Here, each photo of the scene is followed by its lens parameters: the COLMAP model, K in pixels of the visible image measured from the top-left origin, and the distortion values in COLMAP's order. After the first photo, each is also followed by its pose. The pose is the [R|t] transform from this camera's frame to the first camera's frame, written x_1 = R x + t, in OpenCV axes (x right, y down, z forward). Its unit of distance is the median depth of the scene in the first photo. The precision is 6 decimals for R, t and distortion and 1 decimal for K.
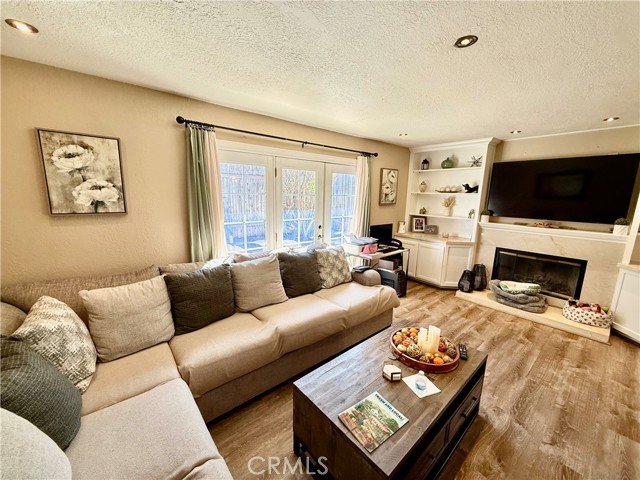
lens RADIAL K [[254.4, 0, 318.2], [0, 254.4, 239.8], [0, 0, 1]] dist [-0.001433, 0.000575]
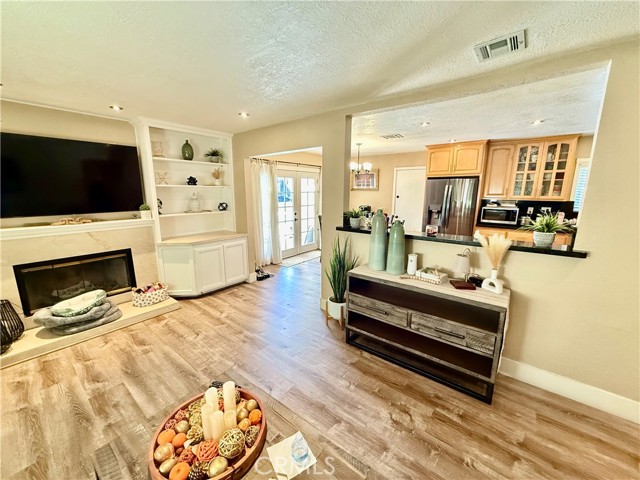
lens RADIAL K [[254.4, 0, 319.0], [0, 254.4, 239.4], [0, 0, 1]] dist [-0.001433, 0.000575]
pose [[-0.202302, -0.205752, 0.957465, -0.076442], [0.175243, 0.954295, 0.242097, -0.072217], [-0.963516, 0.216765, -0.156999, 0.453382]]
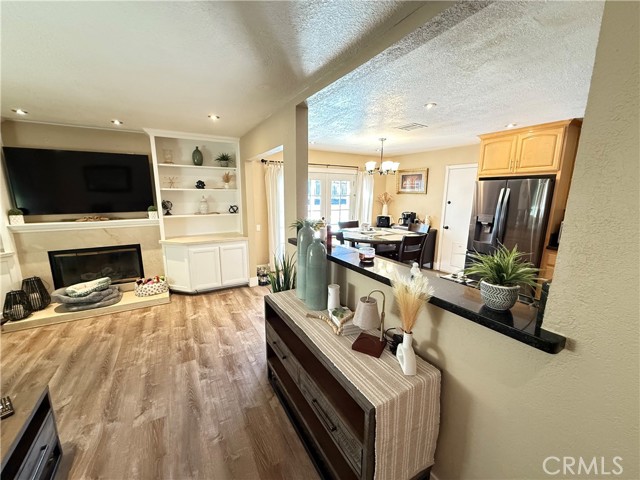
lens RADIAL K [[254.4, 0, 318.8], [0, 254.4, 239.1], [0, 0, 1]] dist [-0.001433, 0.000575]
pose [[0.167832, -0.200926, 0.965123, 0.071939], [0.179526, 0.968868, 0.170486, 0.009382], [-0.969331, 0.144651, 0.198678, -0.043801]]
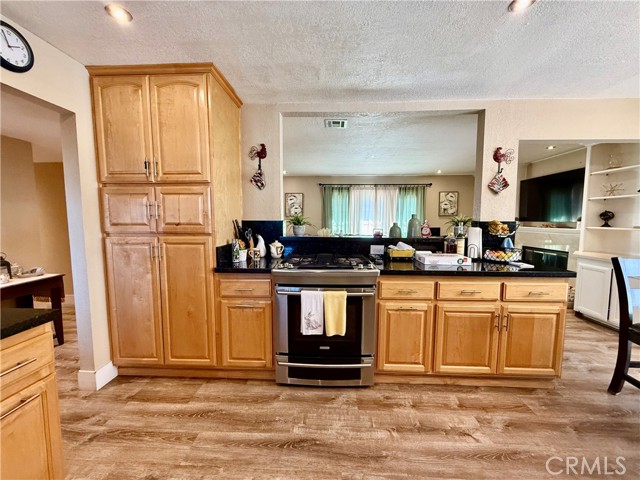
lens RADIAL K [[254.4, 0, 318.0], [0, 254.4, 239.5], [0, 0, 1]] dist [-0.001433, 0.000575]
pose [[0.735275, 0.036050, -0.676809, 1.075049], [-0.112650, 0.991195, -0.069586, 0.266884], [0.668342, 0.127407, 0.732862, -0.799461]]
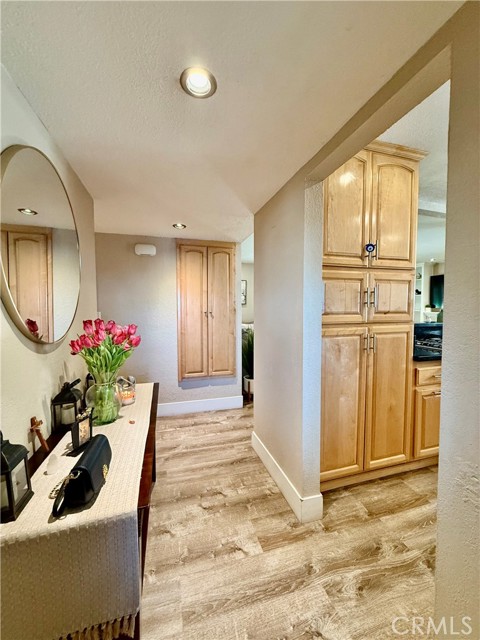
lens RADIAL K [[254.4, 0, 239.7], [0, 254.4, 317.9], [0, 0, 1]] dist [-0.001433, 0.000575]
pose [[0.916076, -0.004128, -0.400983, 0.281752], [-0.053741, 0.989663, -0.132965, 0.336547], [0.397387, 0.143355, 0.906384, -1.262829]]
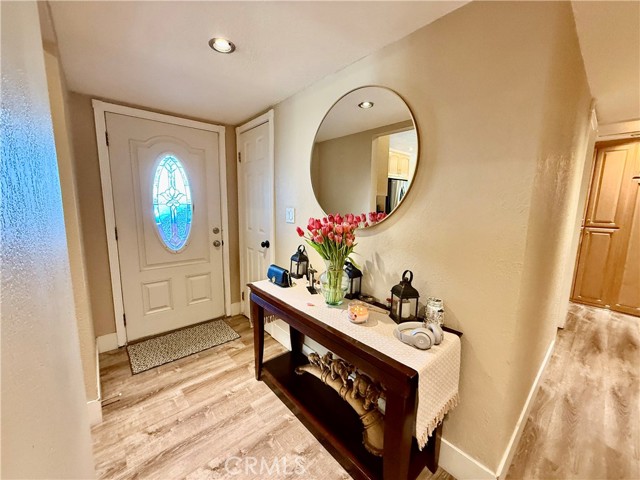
lens RADIAL K [[254.4, 0, 318.9], [0, 254.4, 239.4], [0, 0, 1]] dist [-0.001433, 0.000575]
pose [[-0.999033, -0.033775, -0.028131, -0.056819], [-0.041074, 0.945220, 0.323841, 0.187584], [0.015653, 0.324683, -0.945693, -0.499714]]
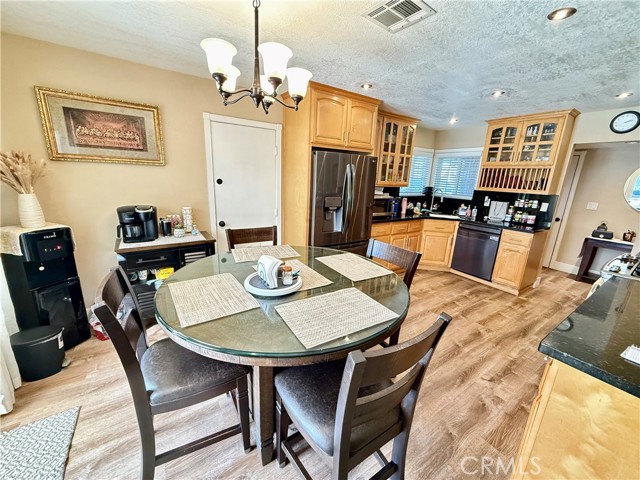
lens RADIAL K [[254.4, 0, 319.0], [0, 254.4, 239.2], [0, 0, 1]] dist [-0.001433, 0.000575]
pose [[-0.992341, -0.086714, 0.087973, 1.387636], [-0.041683, 0.905482, 0.422333, -0.013151], [-0.116280, 0.415432, -0.902162, 0.350600]]
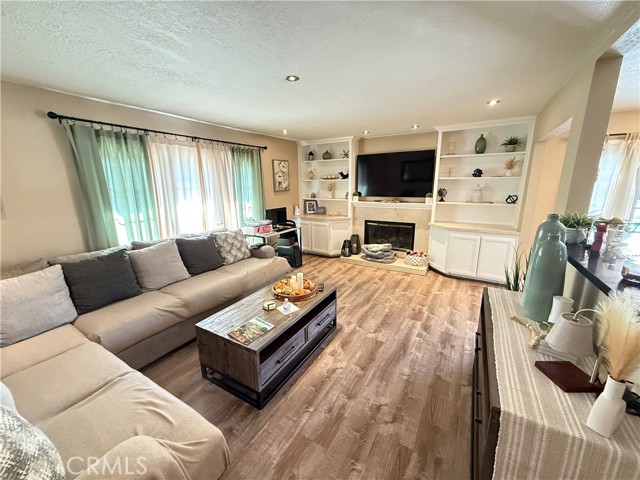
lens RADIAL K [[254.4, 0, 318.8], [0, 254.4, 240.0], [0, 0, 1]] dist [-0.001433, 0.000575]
pose [[0.945272, -0.103552, 0.309414, 0.076186], [0.090832, 0.994331, 0.055281, 0.050175], [-0.313385, -0.024151, 0.949319, -0.237478]]
